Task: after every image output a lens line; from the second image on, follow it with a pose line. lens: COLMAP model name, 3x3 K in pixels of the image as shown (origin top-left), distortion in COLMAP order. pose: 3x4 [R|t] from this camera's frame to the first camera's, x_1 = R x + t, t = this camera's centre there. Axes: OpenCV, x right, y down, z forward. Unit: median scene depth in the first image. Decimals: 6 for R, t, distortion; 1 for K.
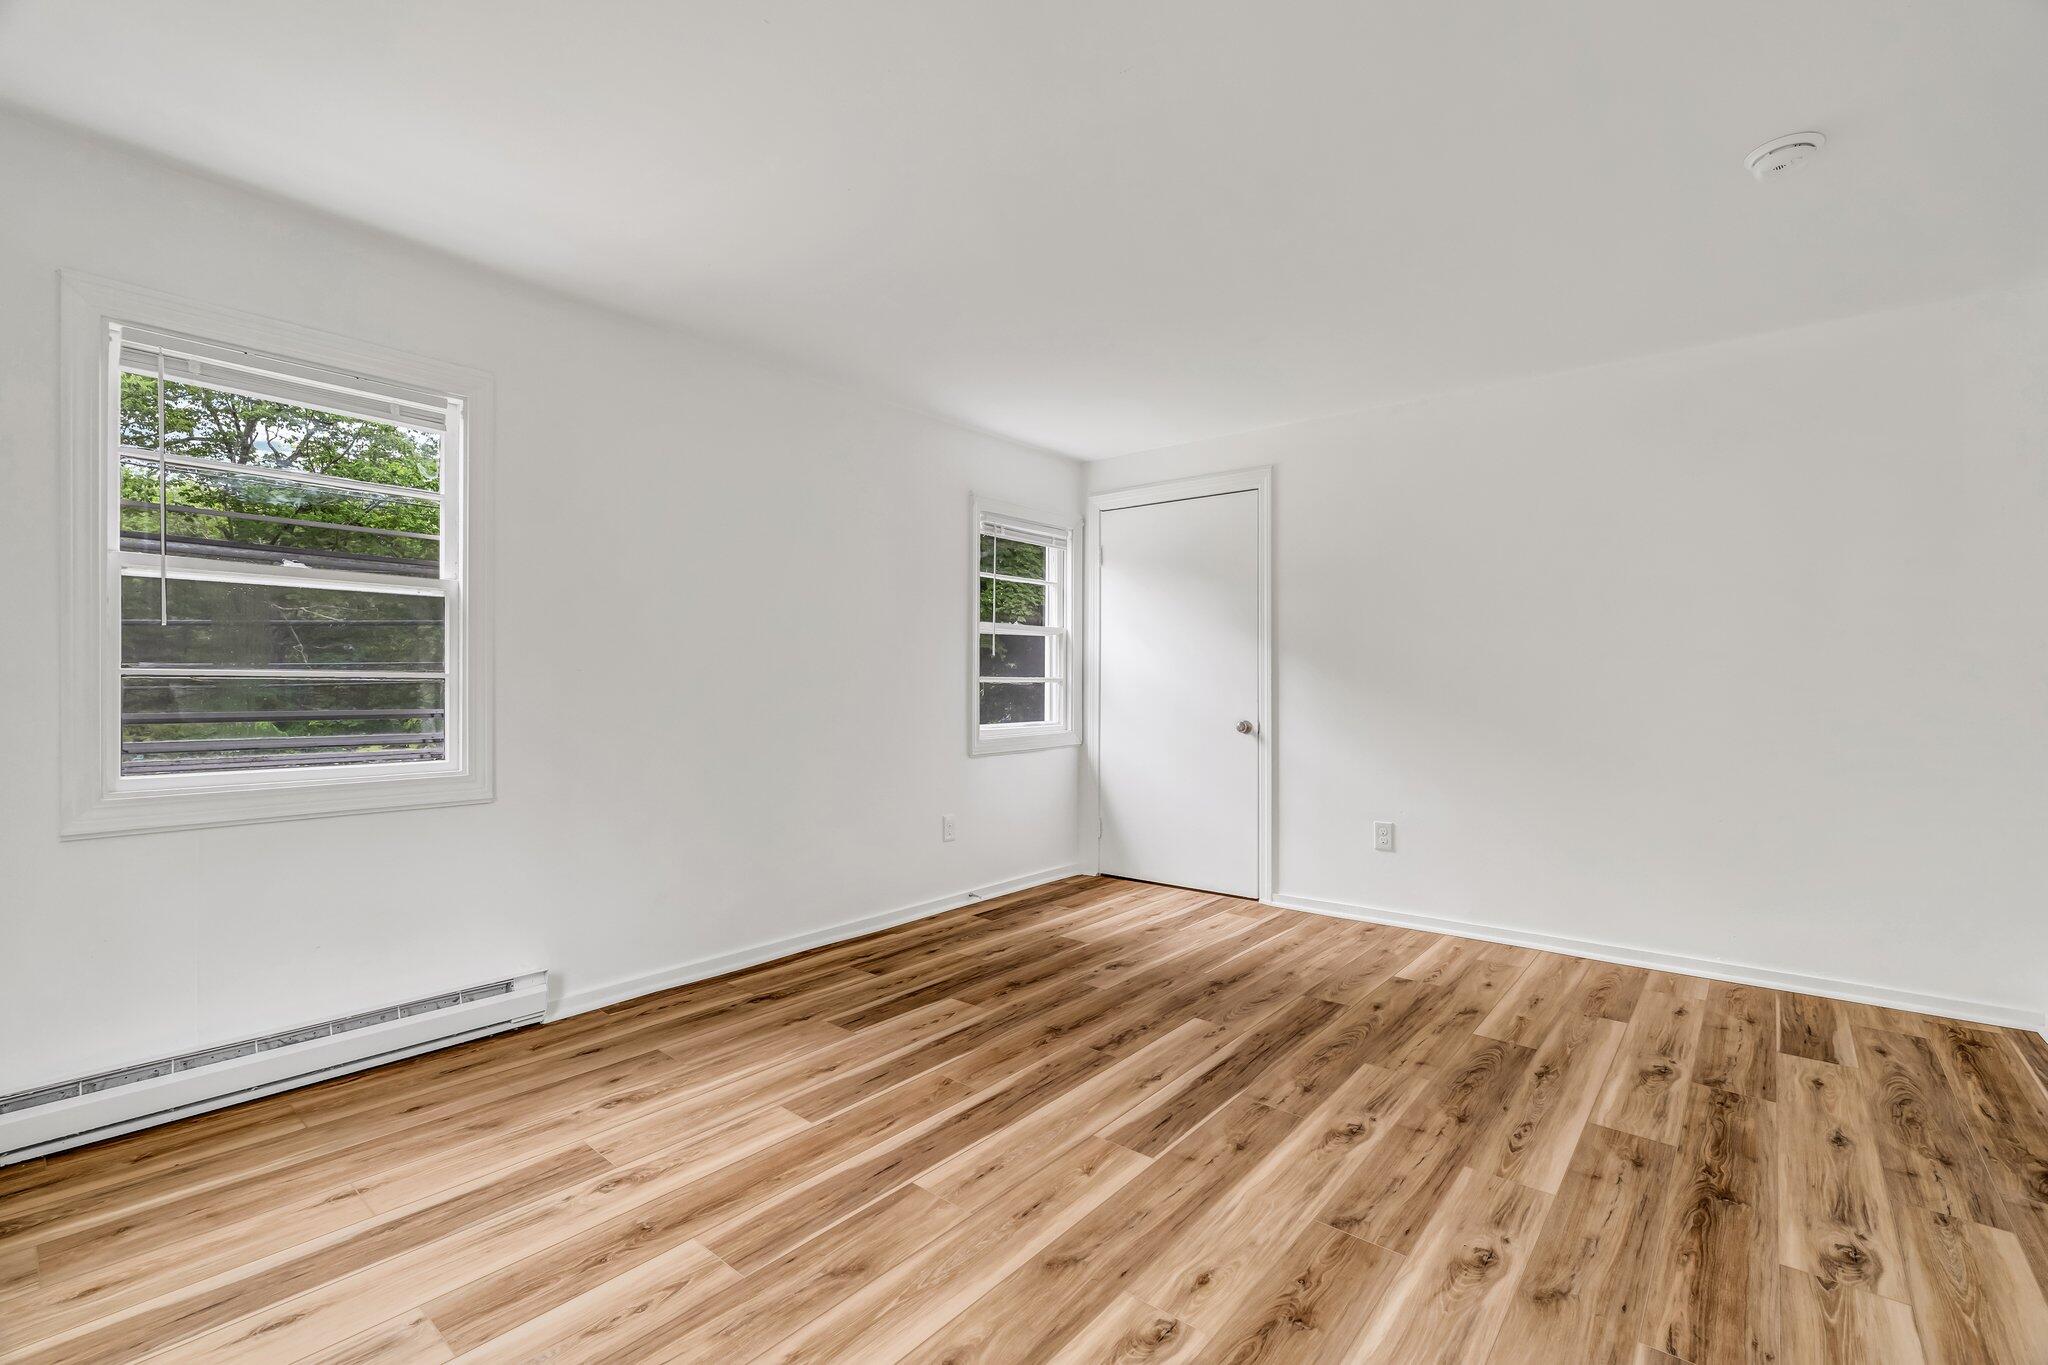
lens RADIAL K [[899.8, 0, 1024.2], [0, 899.8, 683.8], [0, 0, 1]] dist [-0.006950, 0.000258]
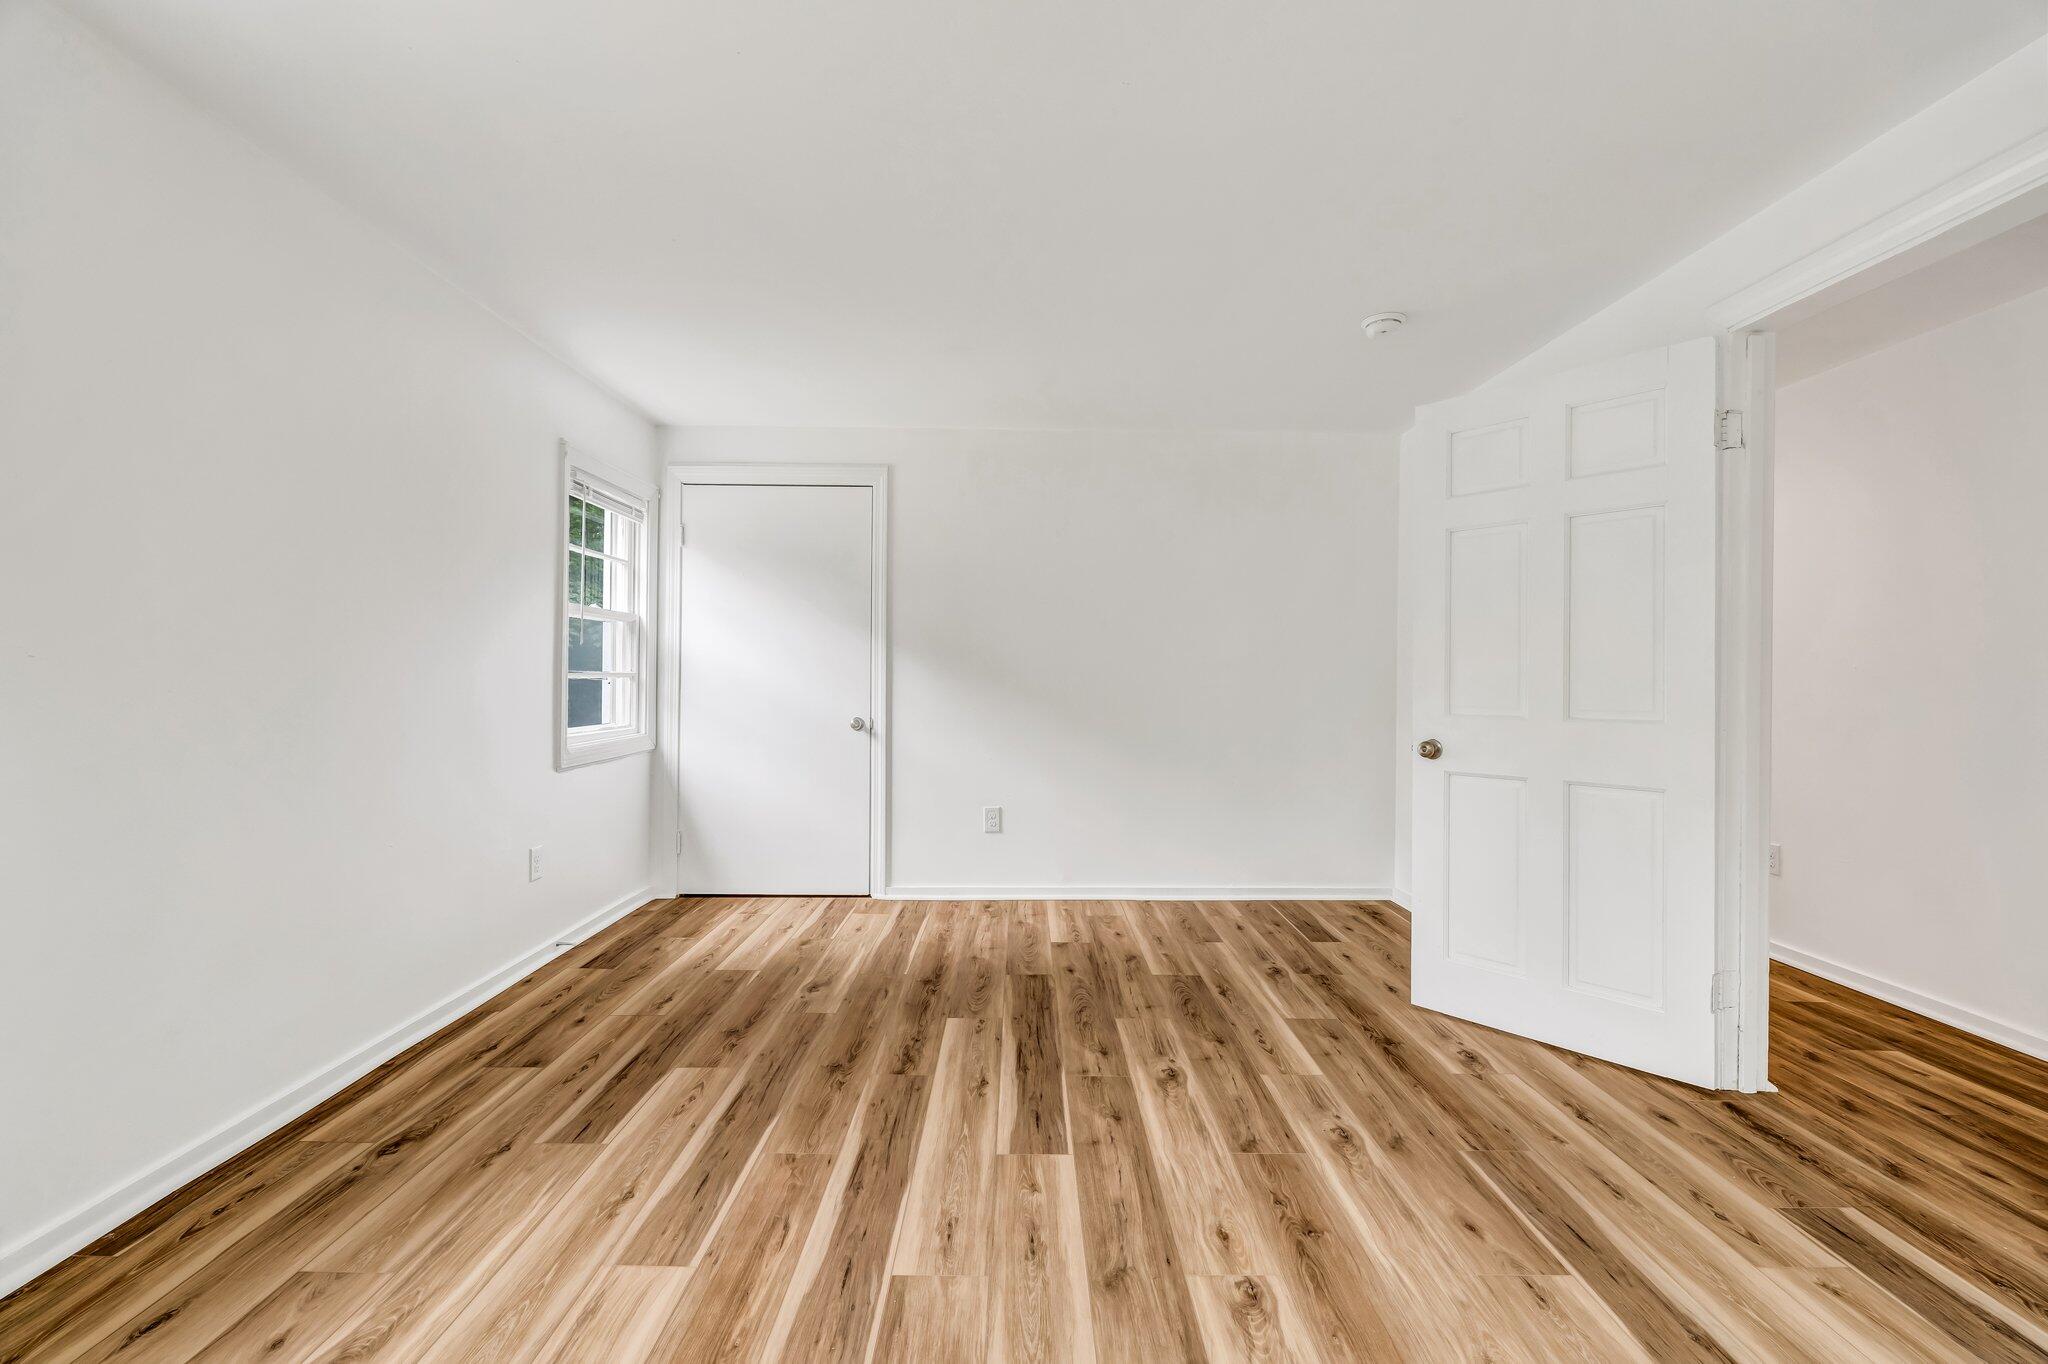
lens RADIAL K [[899.8, 0, 1027.8], [0, 899.8, 673.7], [0, 0, 1]] dist [-0.006950, 0.000258]
pose [[0.760689, 0.007142, 0.649077, -0.407154], [-0.005462, 0.999974, -0.004602, -0.006077], [-0.649093, -0.000044, 0.760709, 0.191907]]
